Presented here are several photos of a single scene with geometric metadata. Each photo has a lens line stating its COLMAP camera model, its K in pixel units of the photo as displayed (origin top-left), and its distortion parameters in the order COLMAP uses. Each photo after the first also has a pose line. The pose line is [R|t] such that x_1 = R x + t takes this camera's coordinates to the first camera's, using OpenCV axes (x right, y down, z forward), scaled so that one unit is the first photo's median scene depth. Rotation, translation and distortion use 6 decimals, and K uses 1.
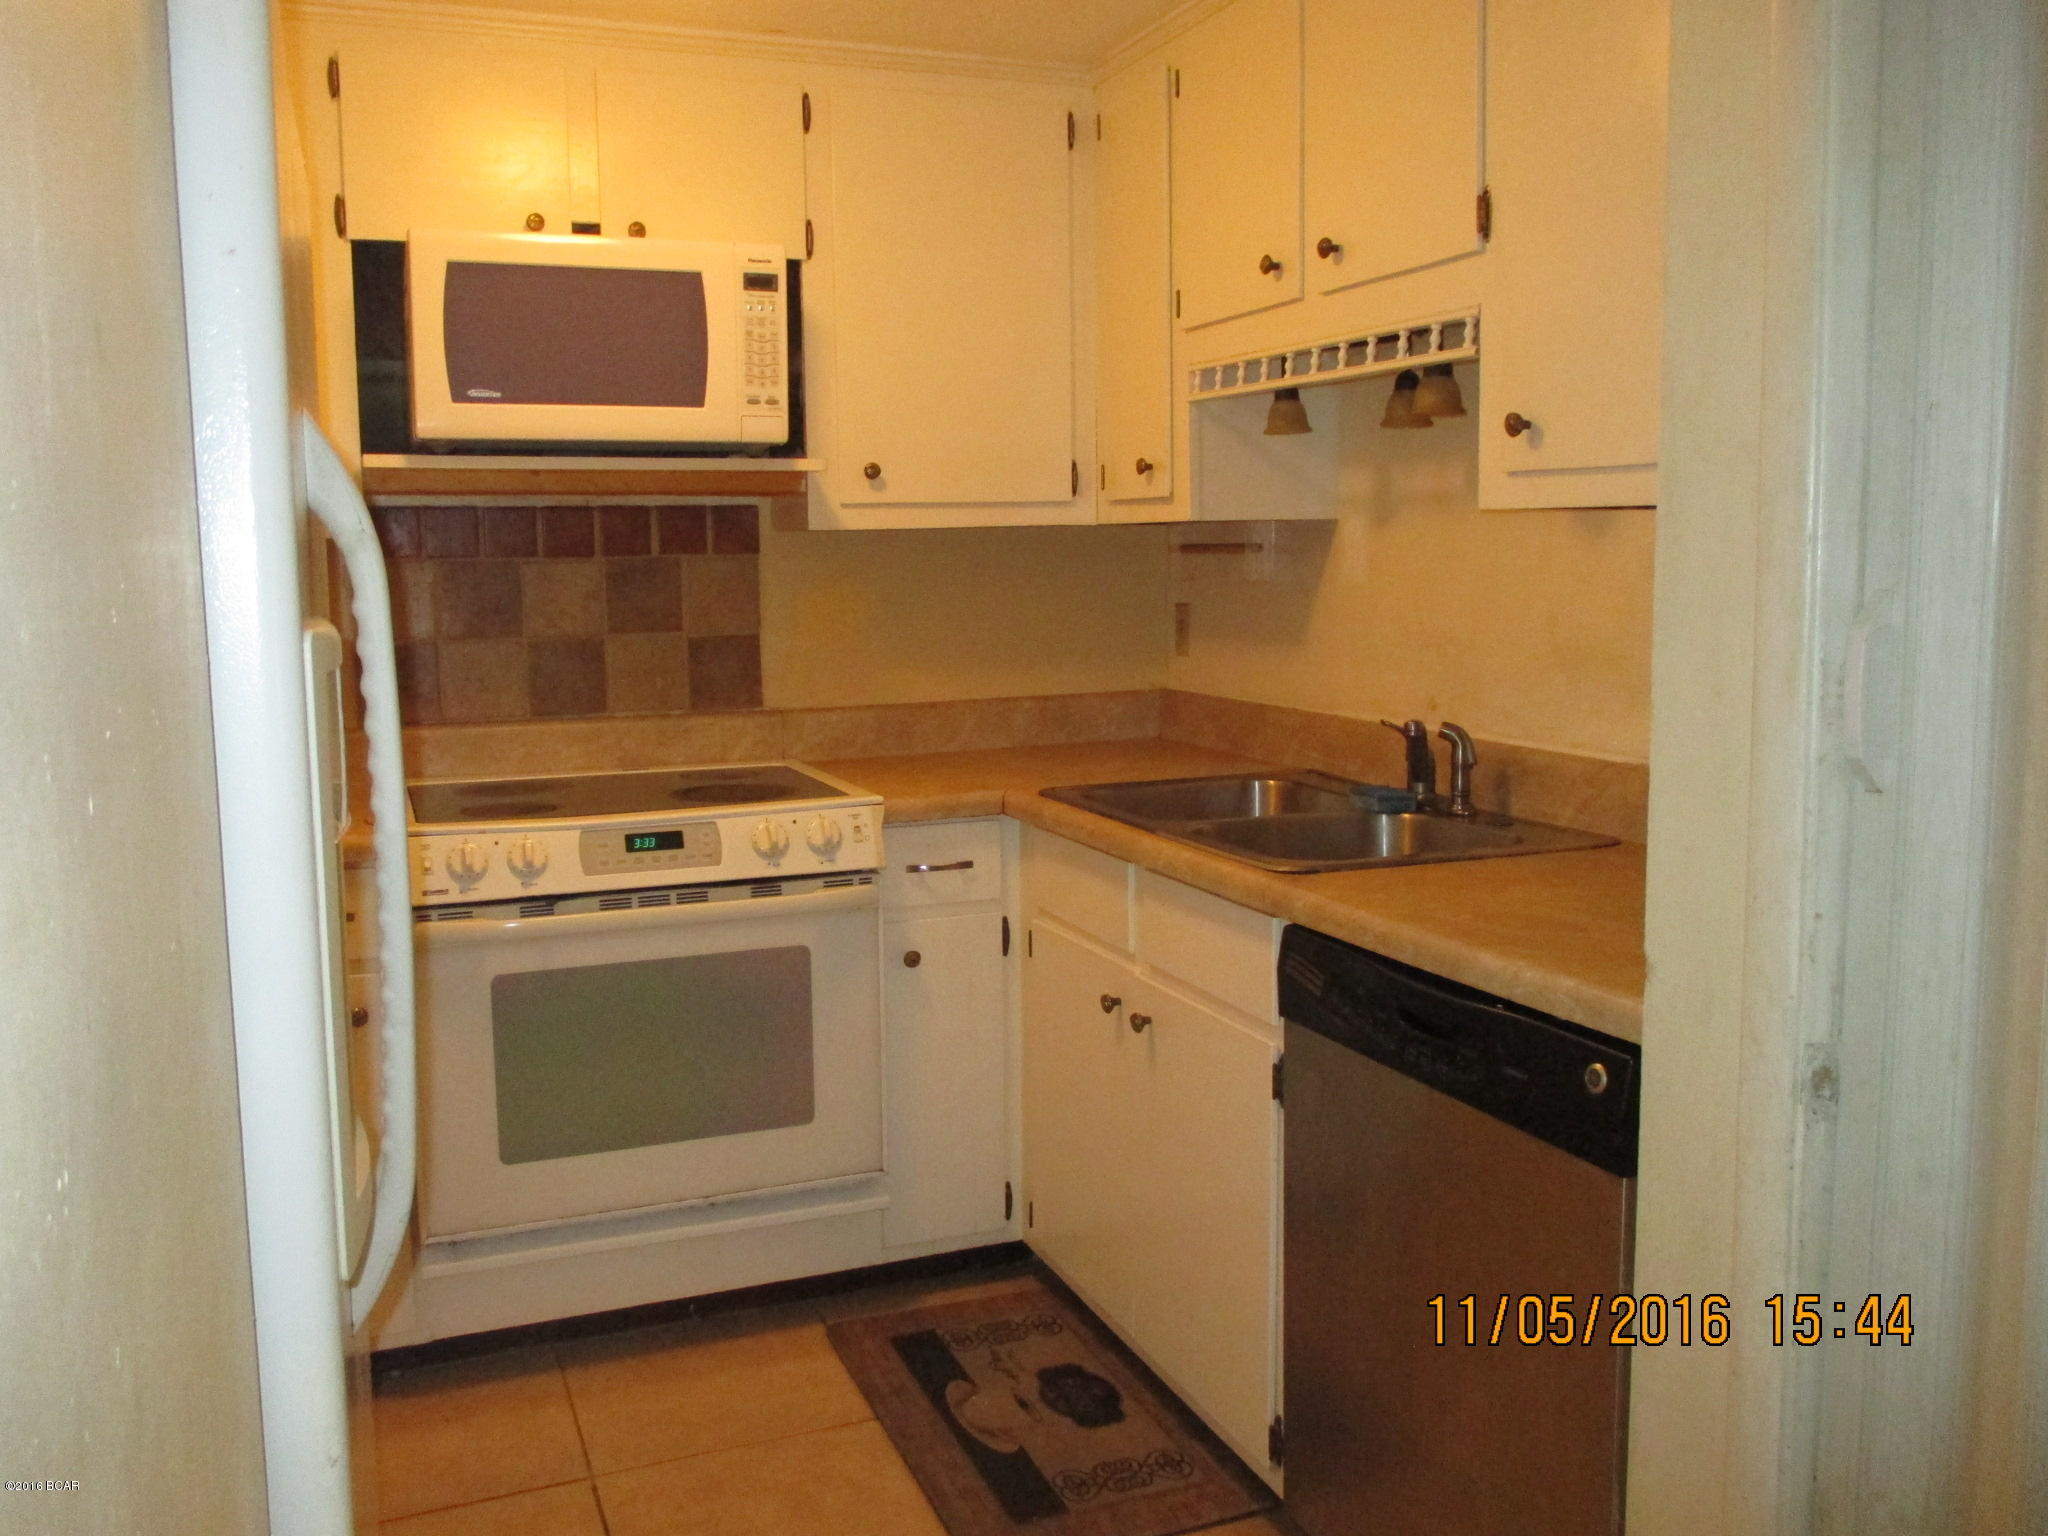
lens RADIAL K [[1727.7, 0, 1028.1], [0, 1727.7, 714.9], [0, 0, 1]] dist [-0.039544, 0.055914]
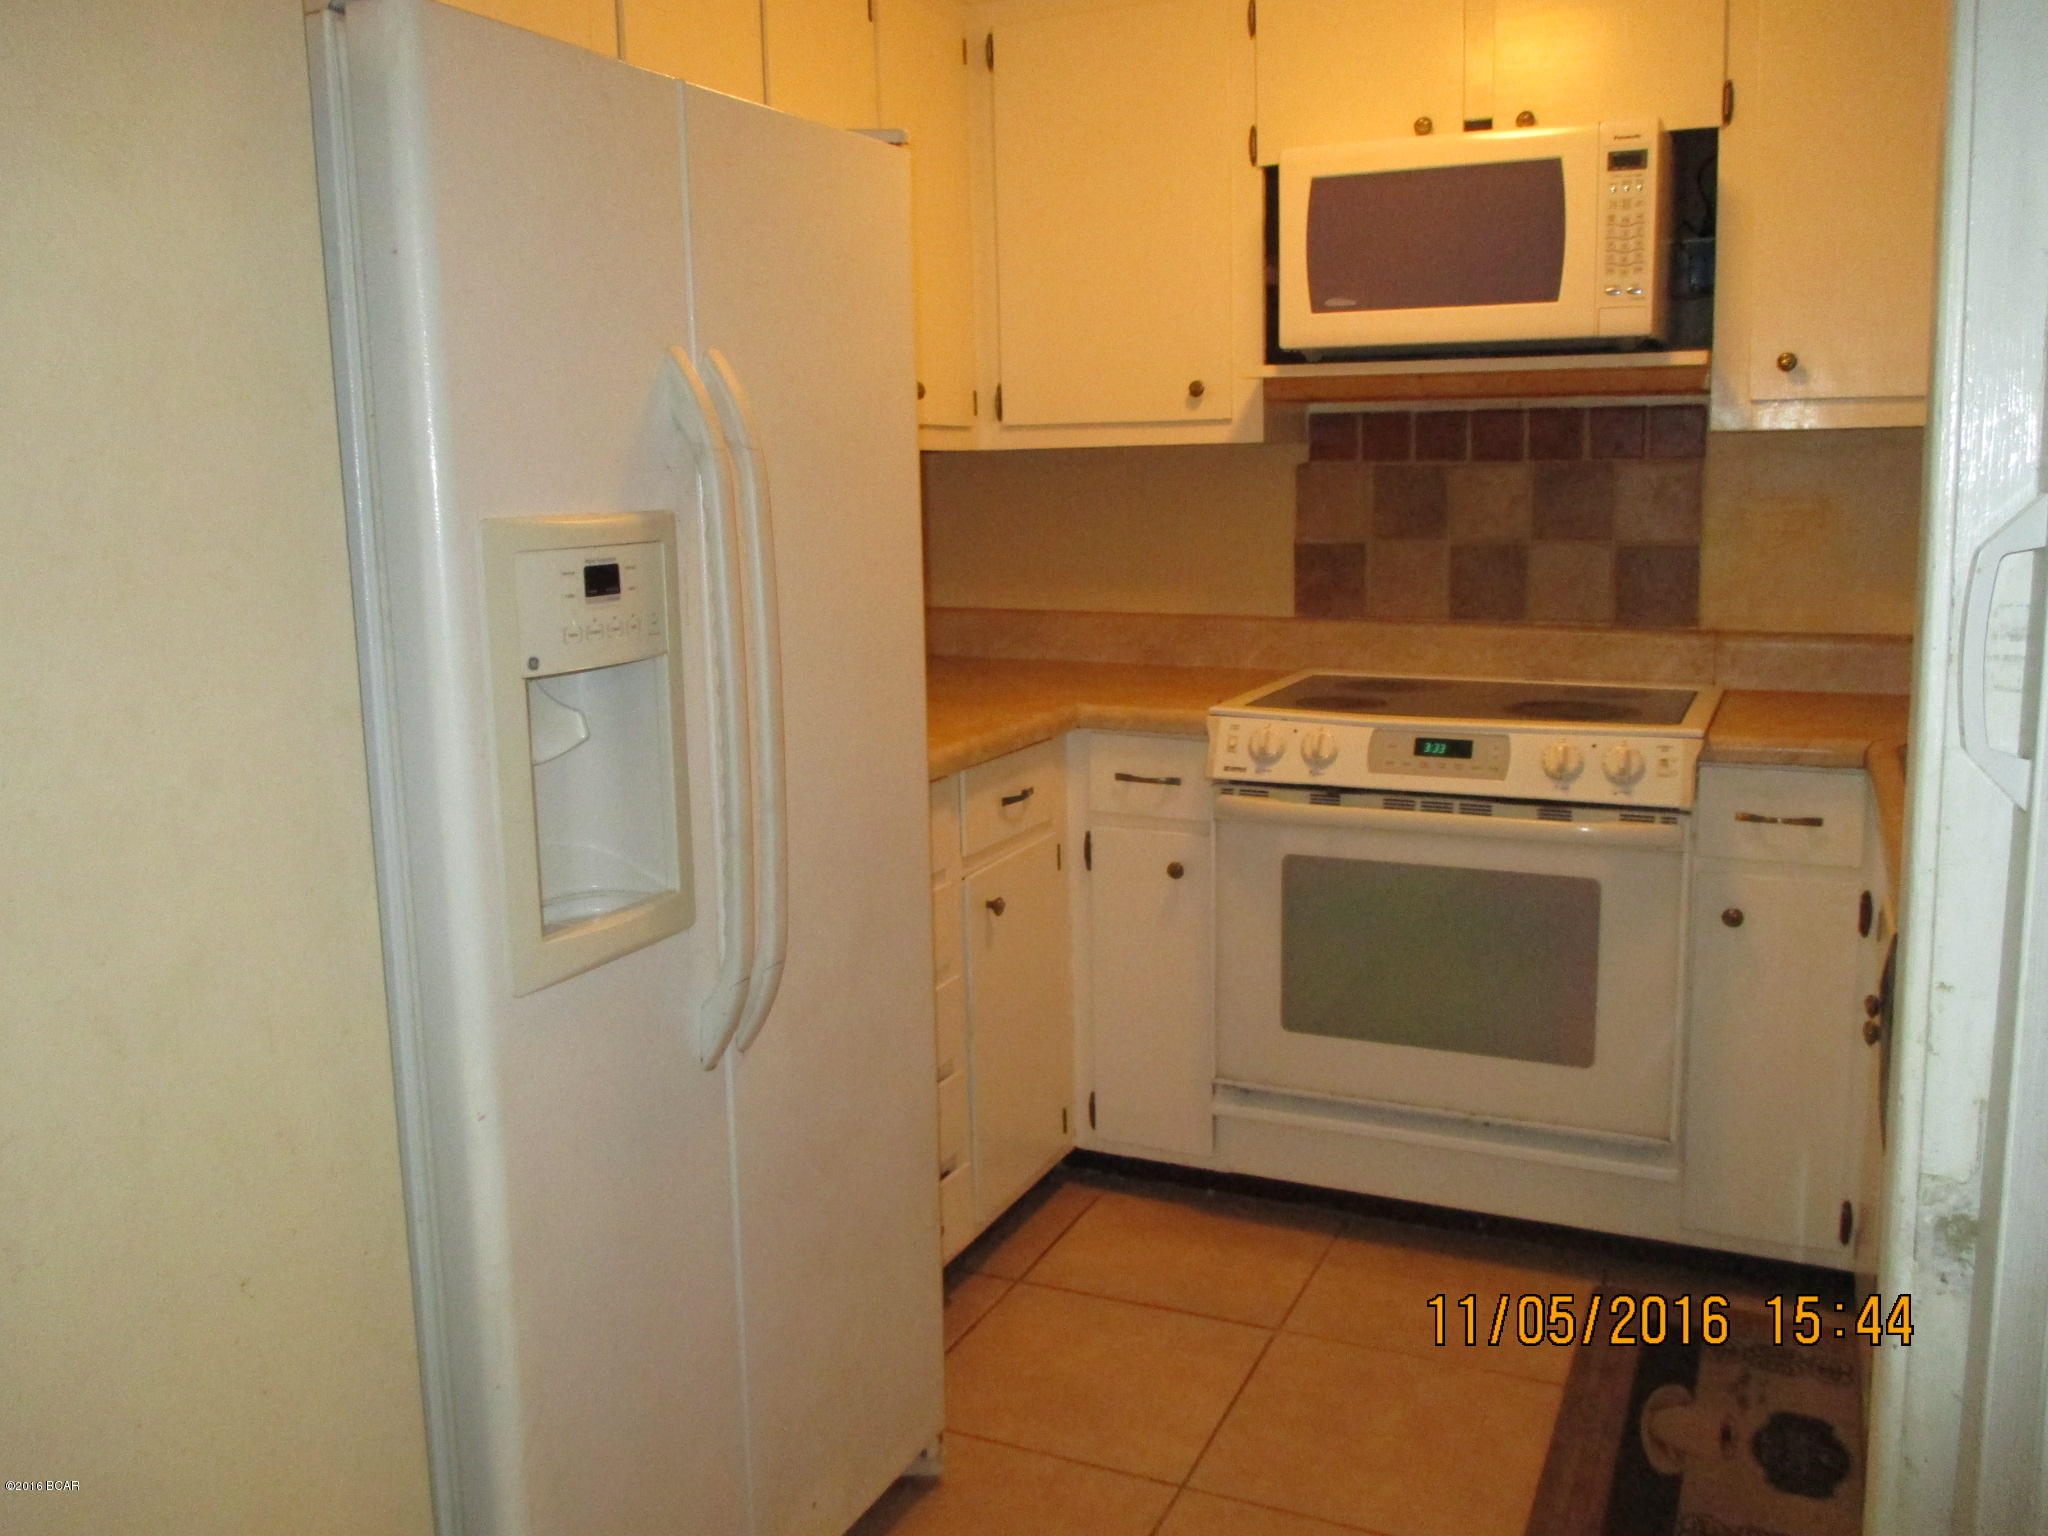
lens RADIAL K [[1727.7, 0, 1028.1], [0, 1727.7, 714.9], [0, 0, 1]] dist [-0.039544, 0.055914]
pose [[0.687897, 0.103809, -0.718346, 0.317740], [-0.064728, 0.994550, 0.081740, -0.010913], [0.722916, -0.009732, 0.690867, 0.134418]]
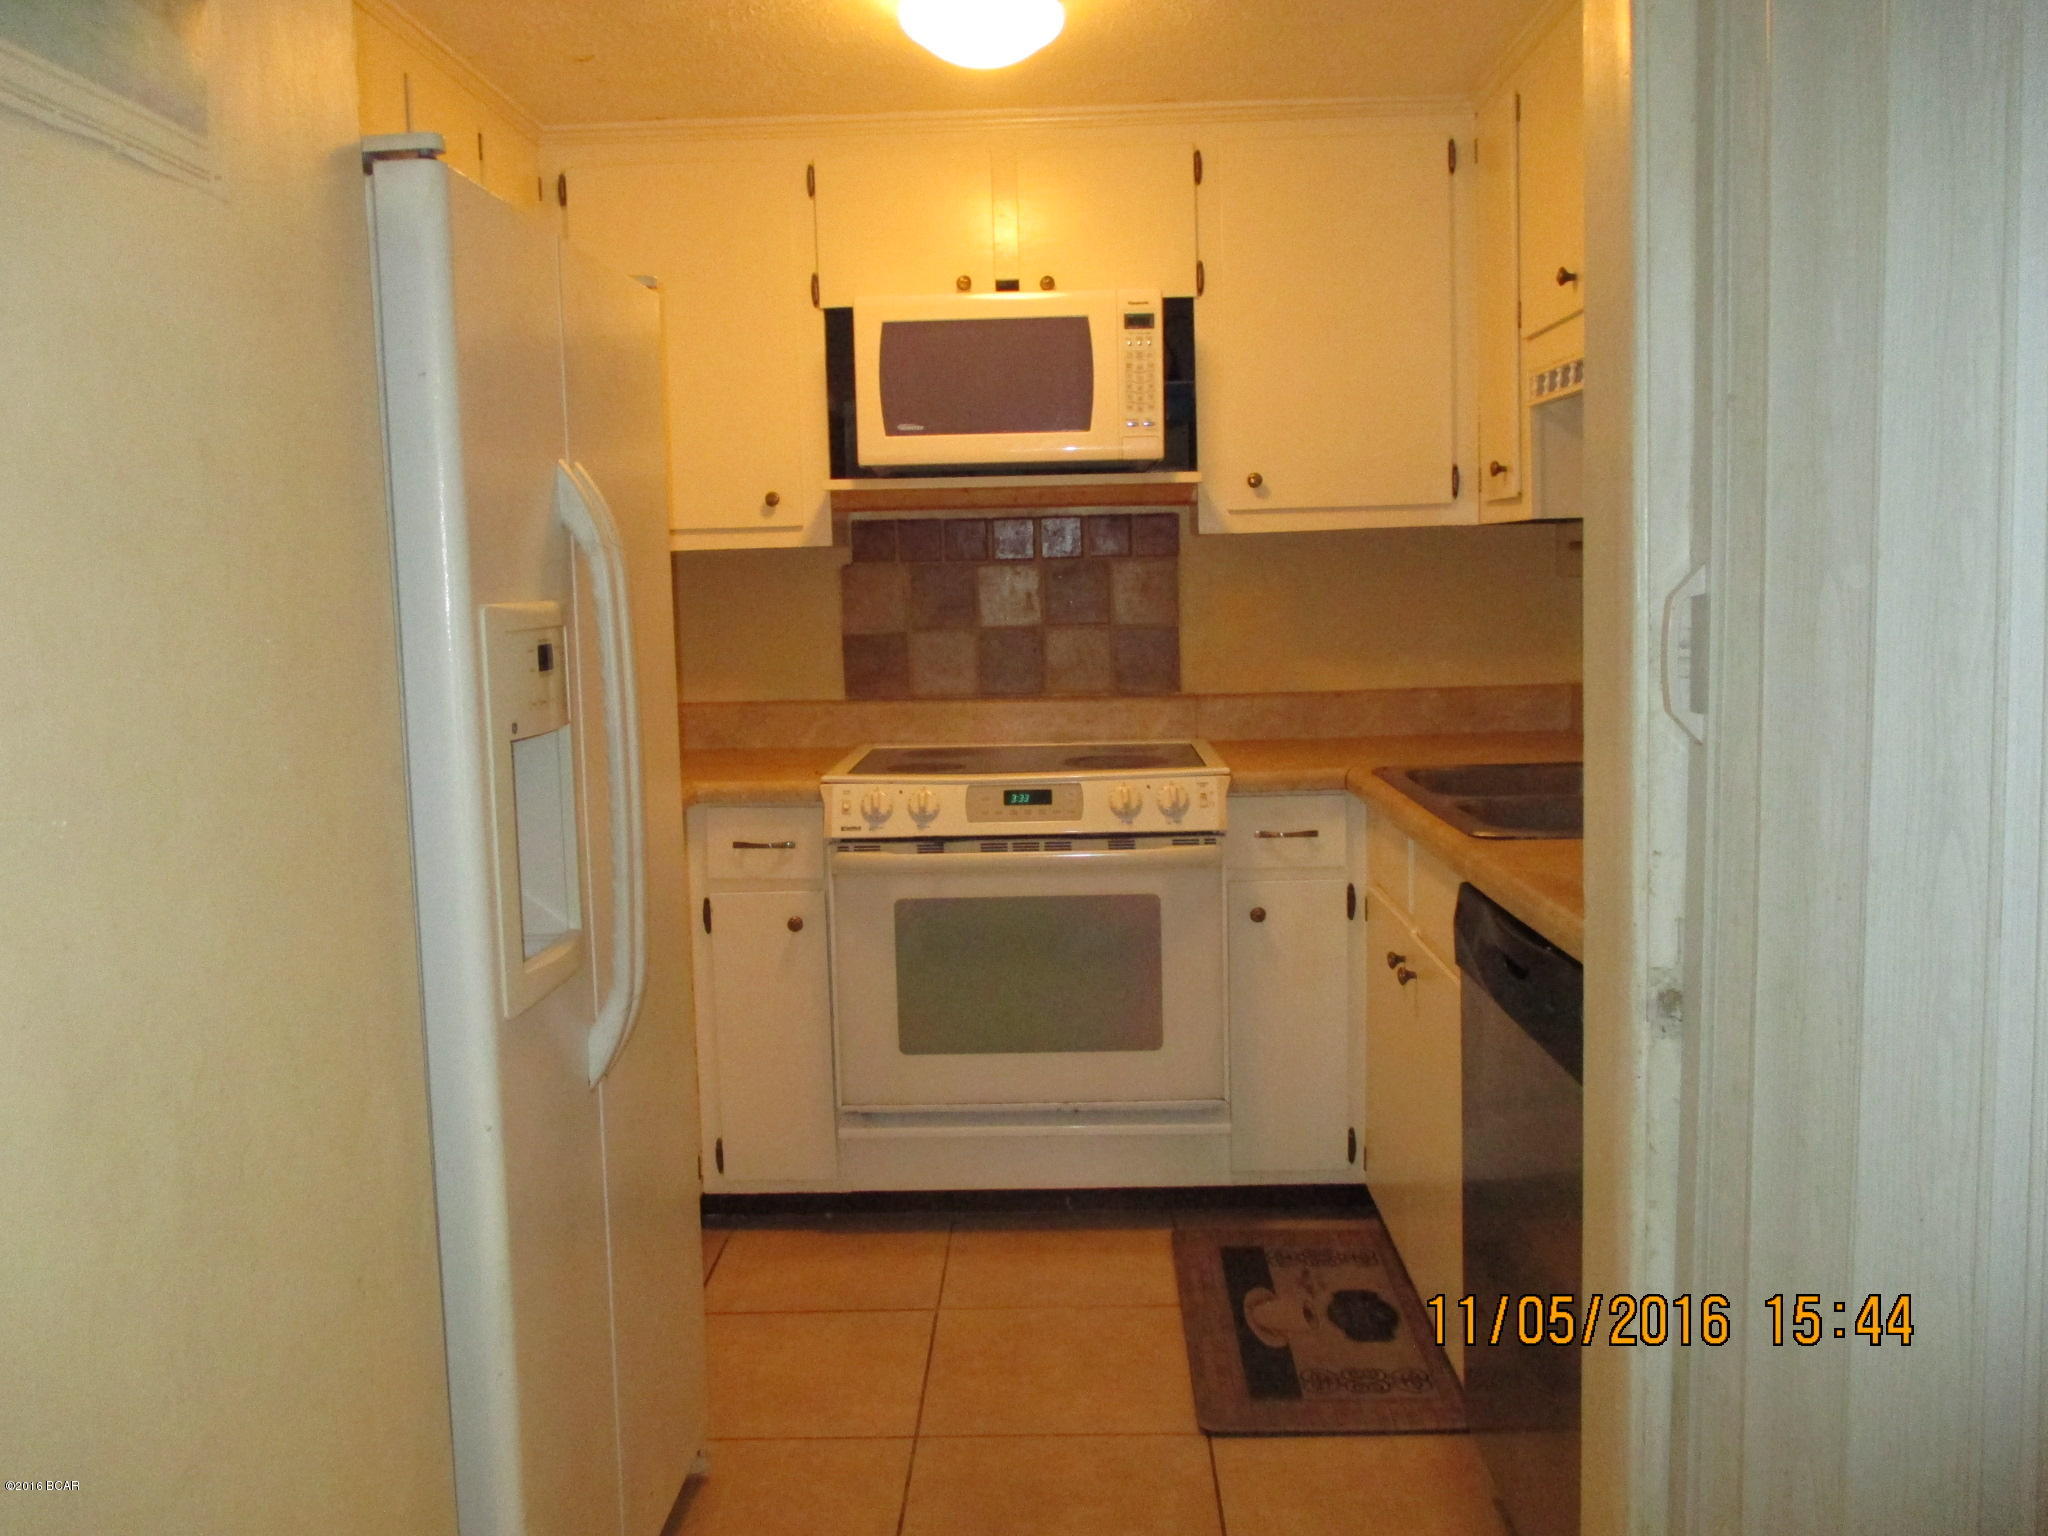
lens RADIAL K [[1727.7, 0, 1028.1], [0, 1727.7, 714.9], [0, 0, 1]] dist [-0.039544, 0.055914]
pose [[0.918661, 0.023293, -0.394361, 0.242928], [-0.025356, 0.999678, -0.000019, 0.015876], [0.394233, 0.010016, 0.918956, -0.093862]]
